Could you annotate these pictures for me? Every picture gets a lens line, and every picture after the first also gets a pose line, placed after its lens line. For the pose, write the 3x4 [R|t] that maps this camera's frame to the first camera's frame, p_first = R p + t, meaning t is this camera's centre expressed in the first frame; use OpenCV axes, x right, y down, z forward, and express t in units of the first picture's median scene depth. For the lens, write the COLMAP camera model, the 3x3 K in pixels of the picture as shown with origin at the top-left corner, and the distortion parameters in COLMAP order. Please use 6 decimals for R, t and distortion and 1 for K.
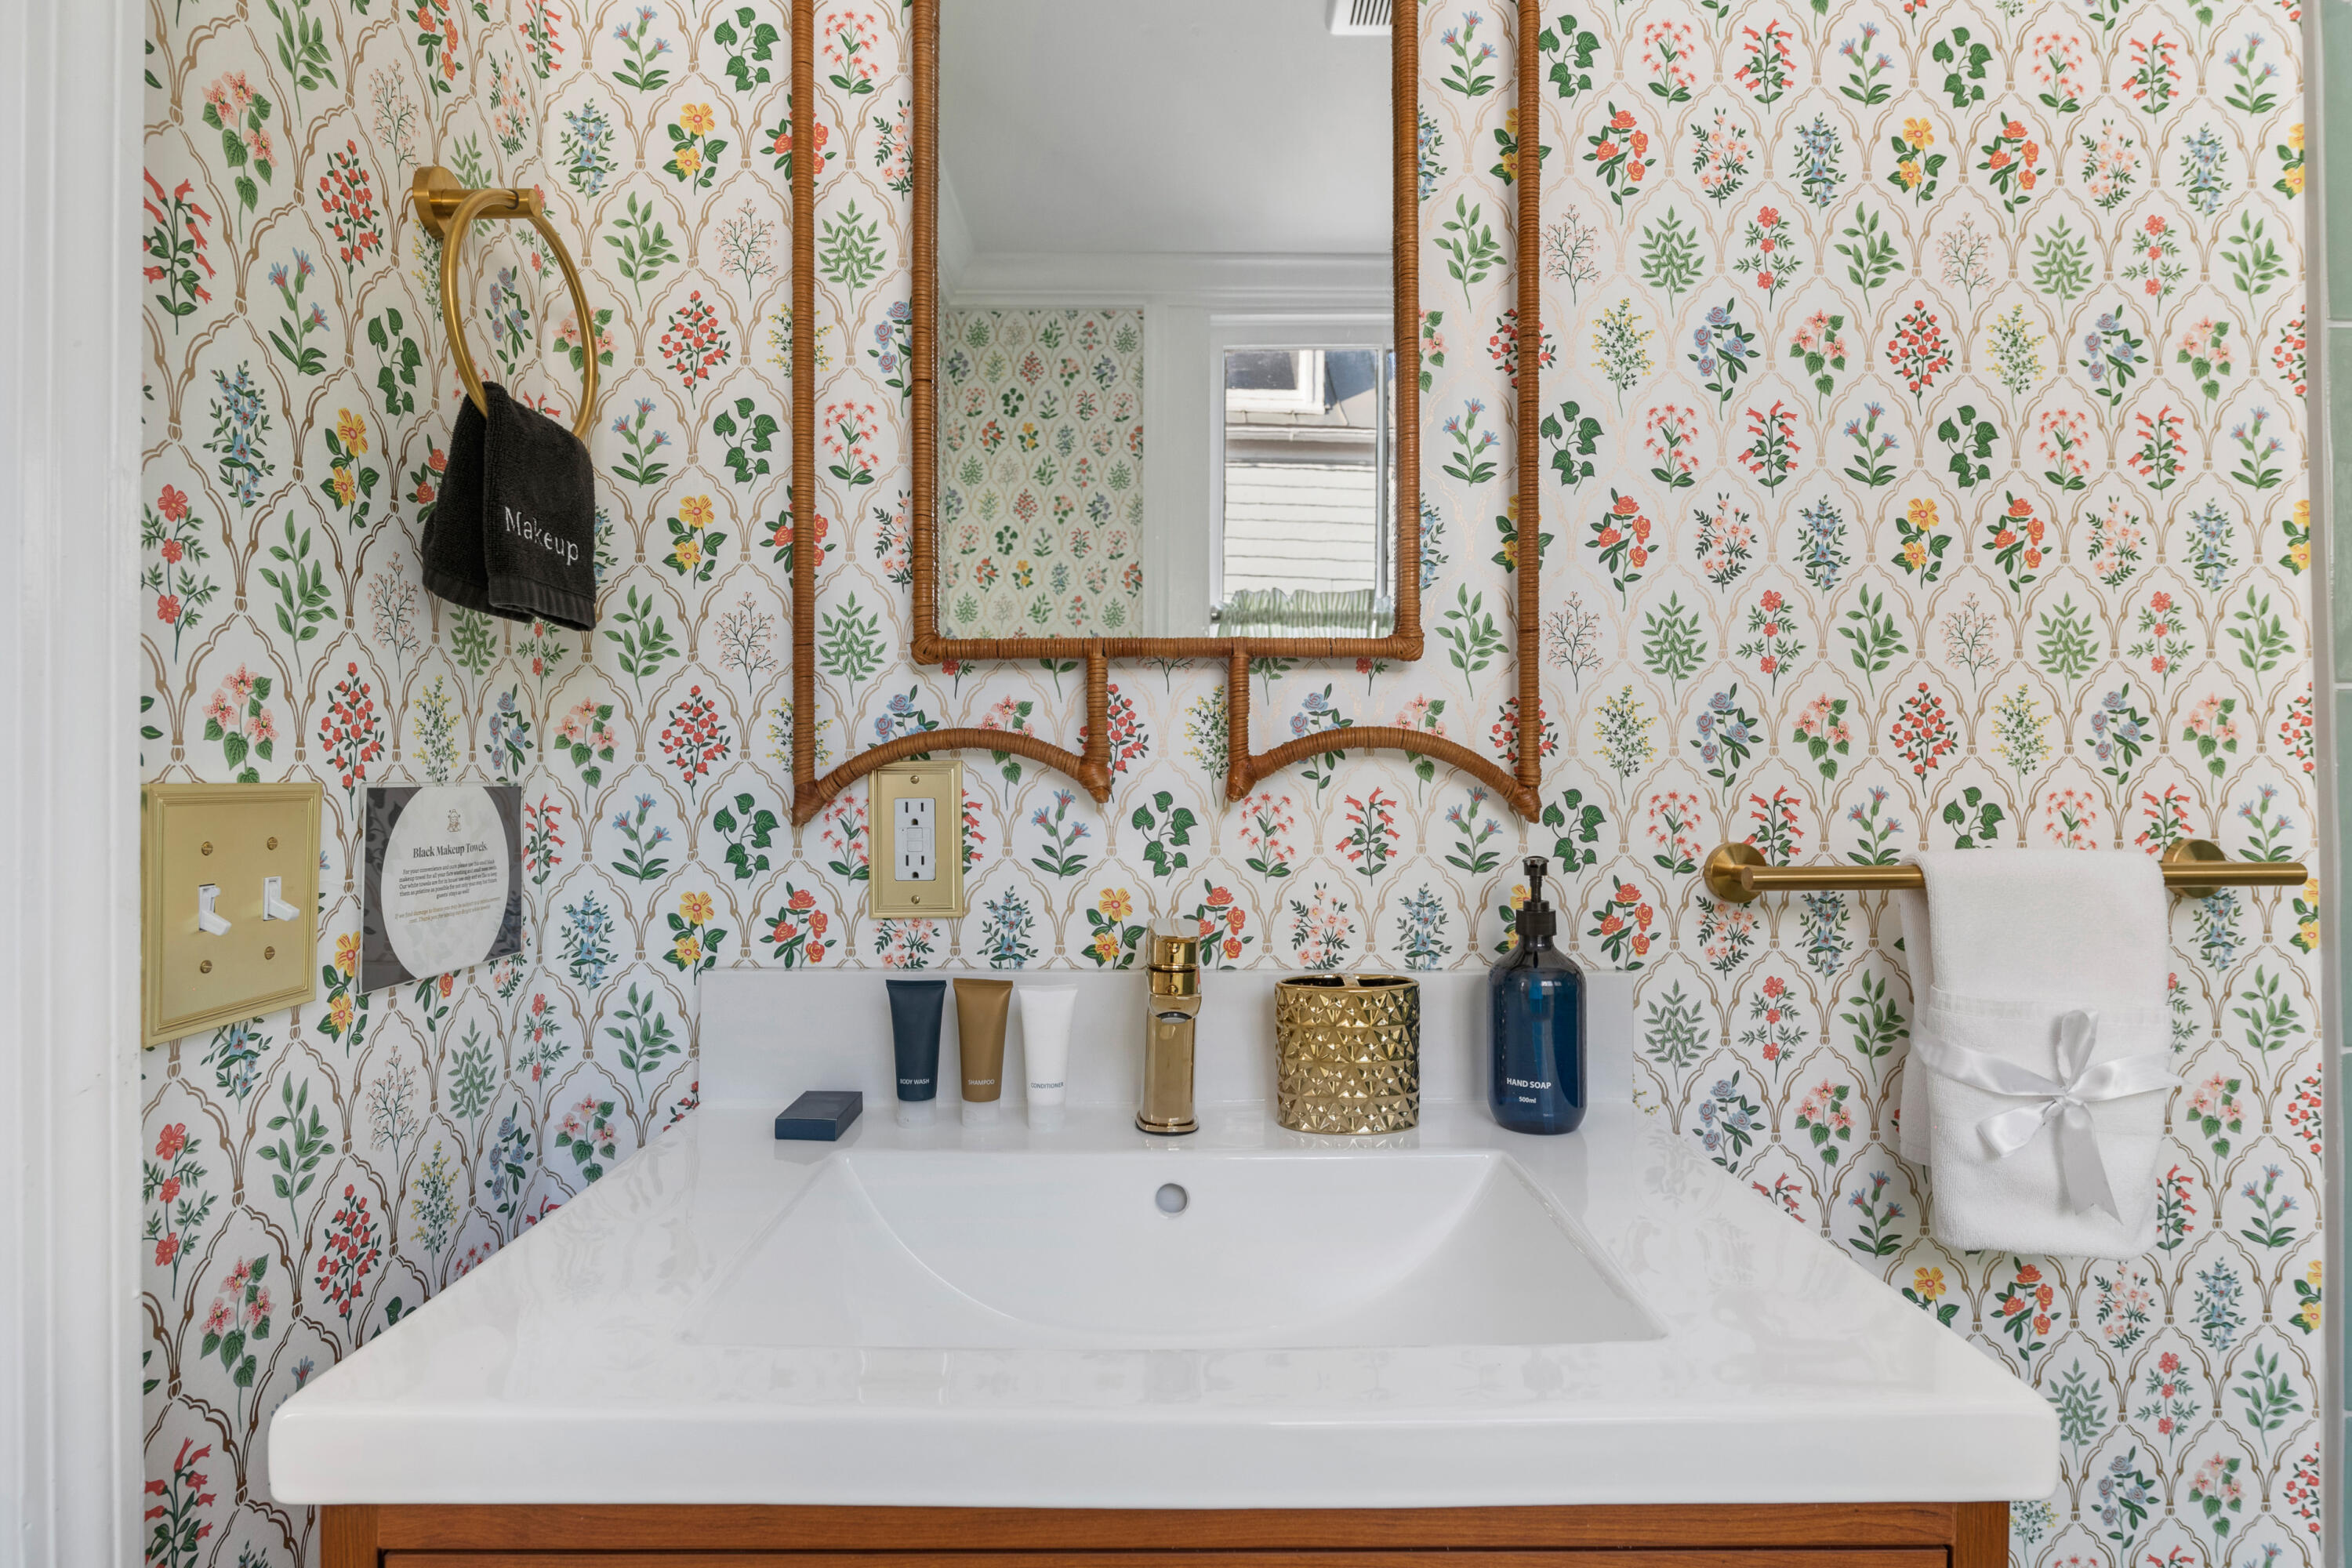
lens RADIAL K [[1132.1, 0, 1166.6], [0, 1132.1, 775.5], [0, 0, 1]] dist [-0.004847, -0.000755]
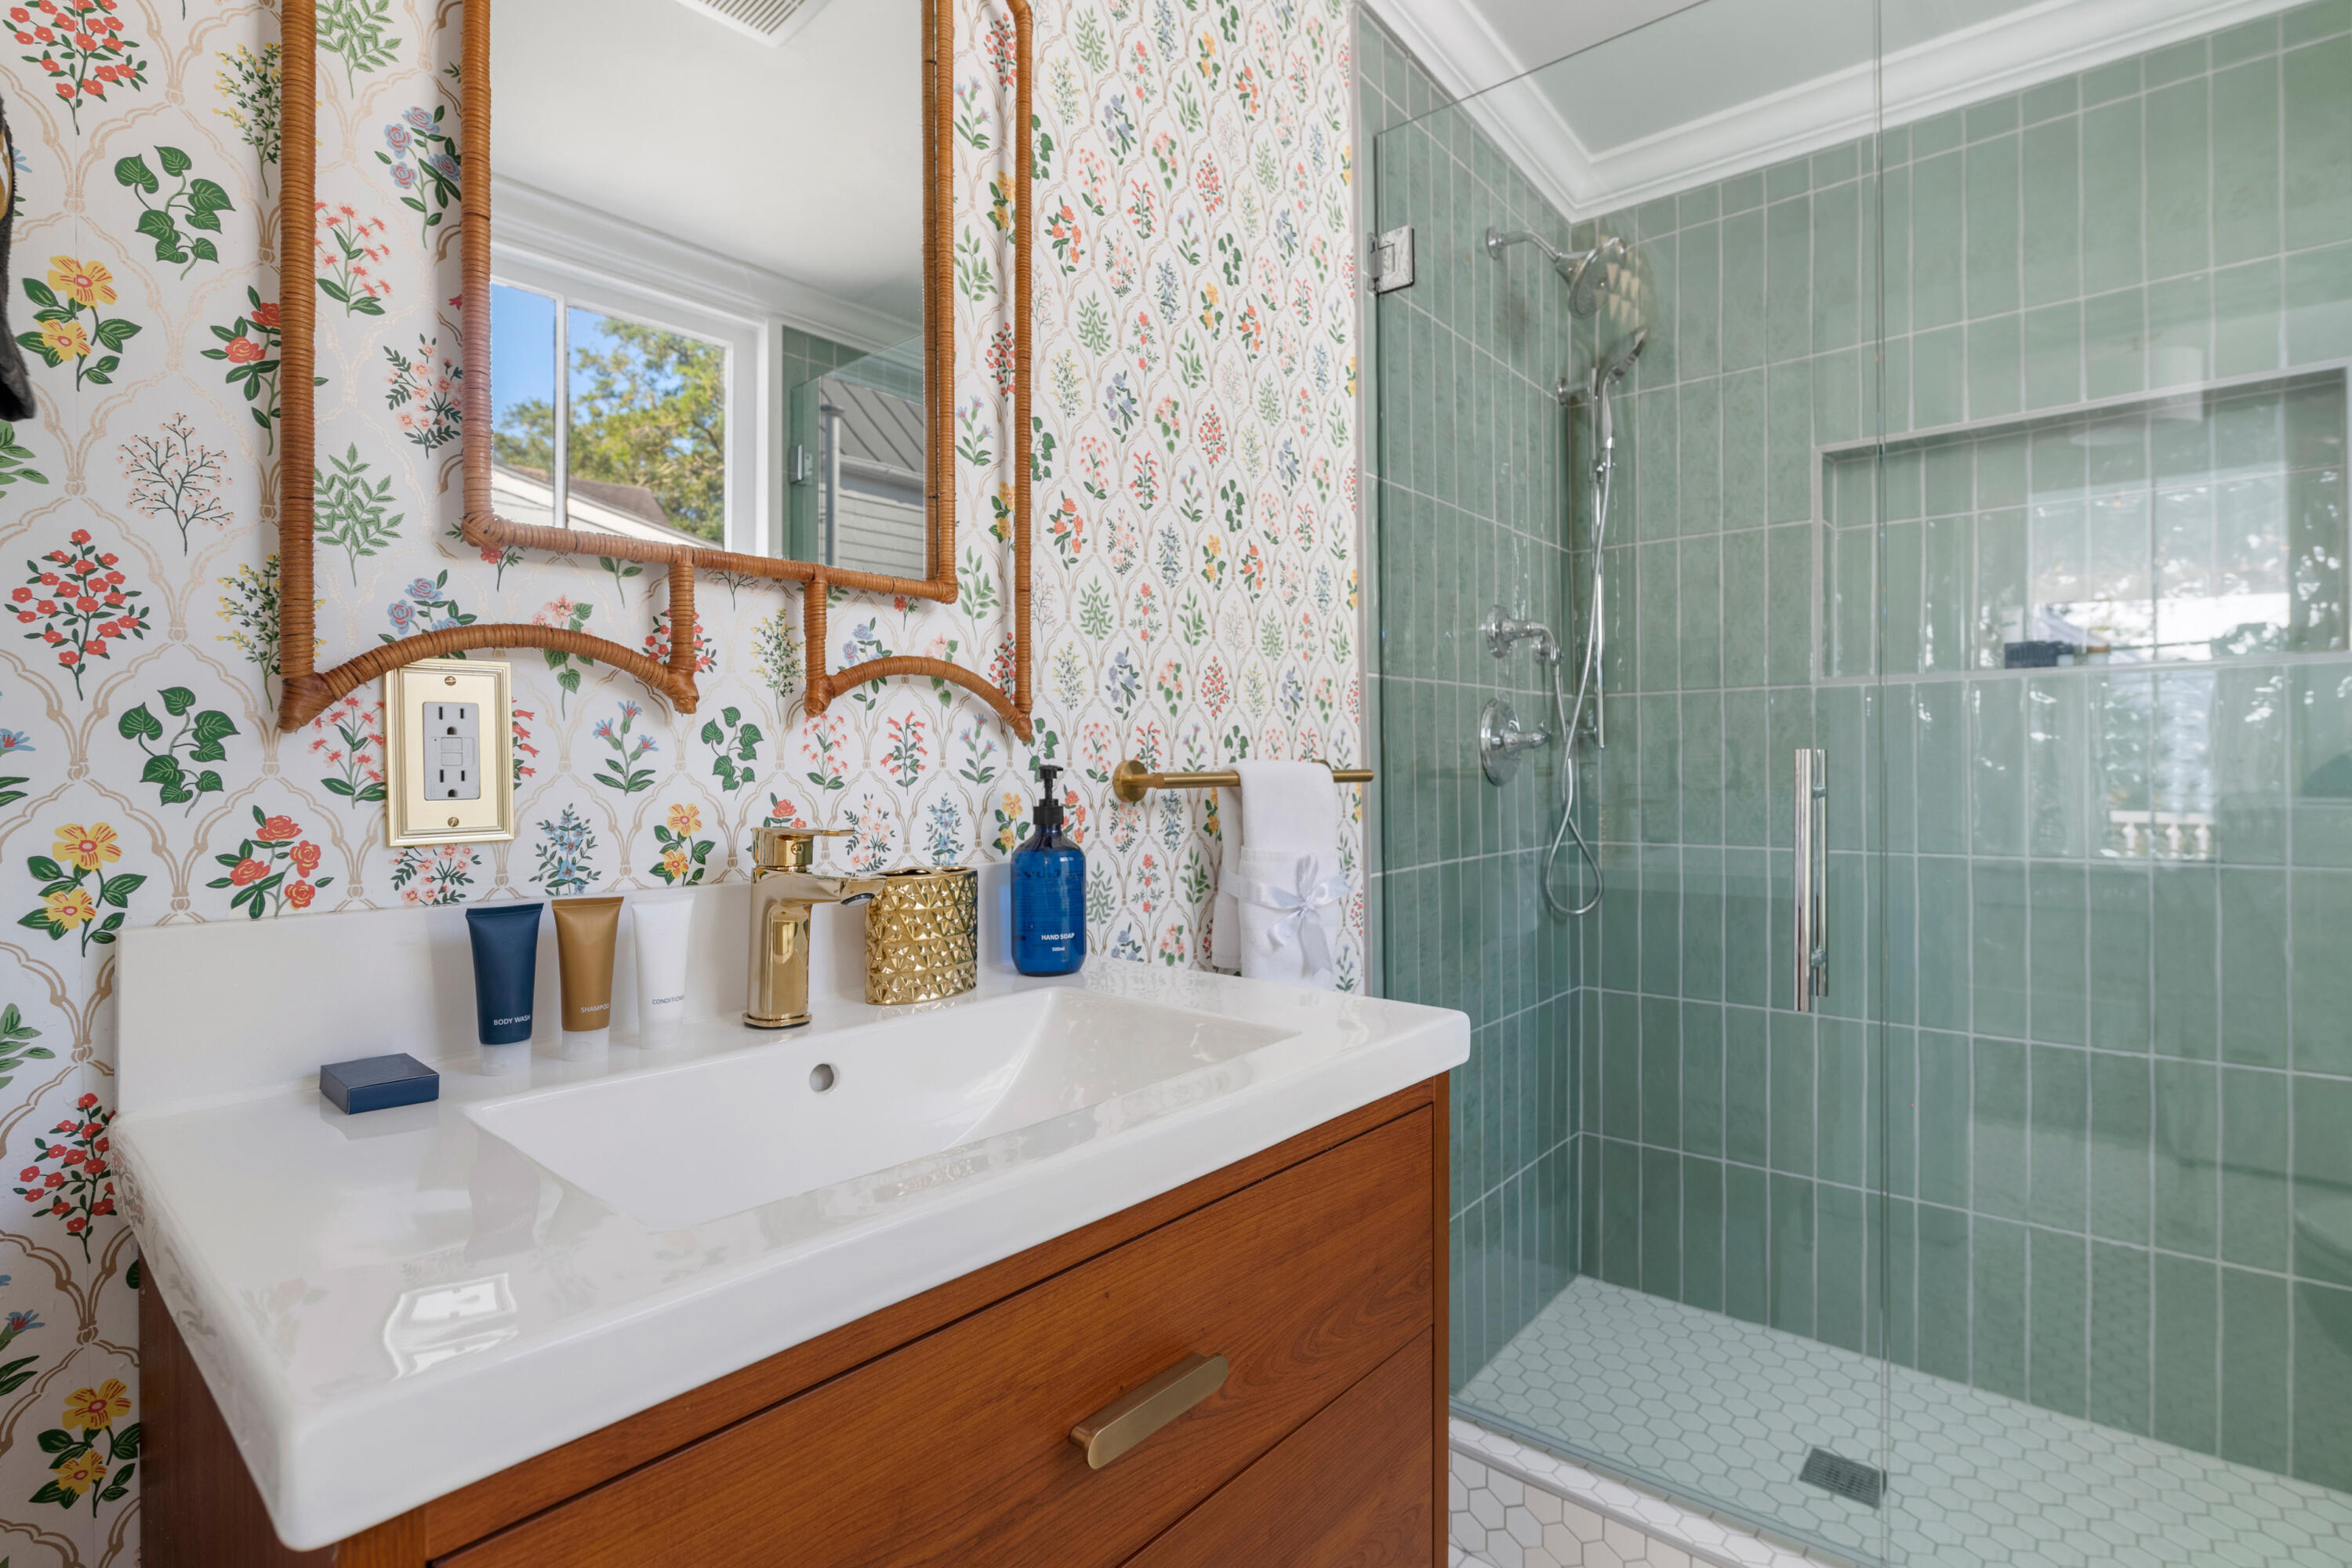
lens RADIAL K [[1132.1, 0, 1144.5], [0, 1132.1, 757.9], [0, 0, 1]] dist [-0.004847, -0.000755]
pose [[0.669766, 0.009423, 0.742512, -0.523970], [-0.009730, 0.999945, -0.003914, 0.062008], [-0.742508, -0.004603, 0.669821, 0.047103]]
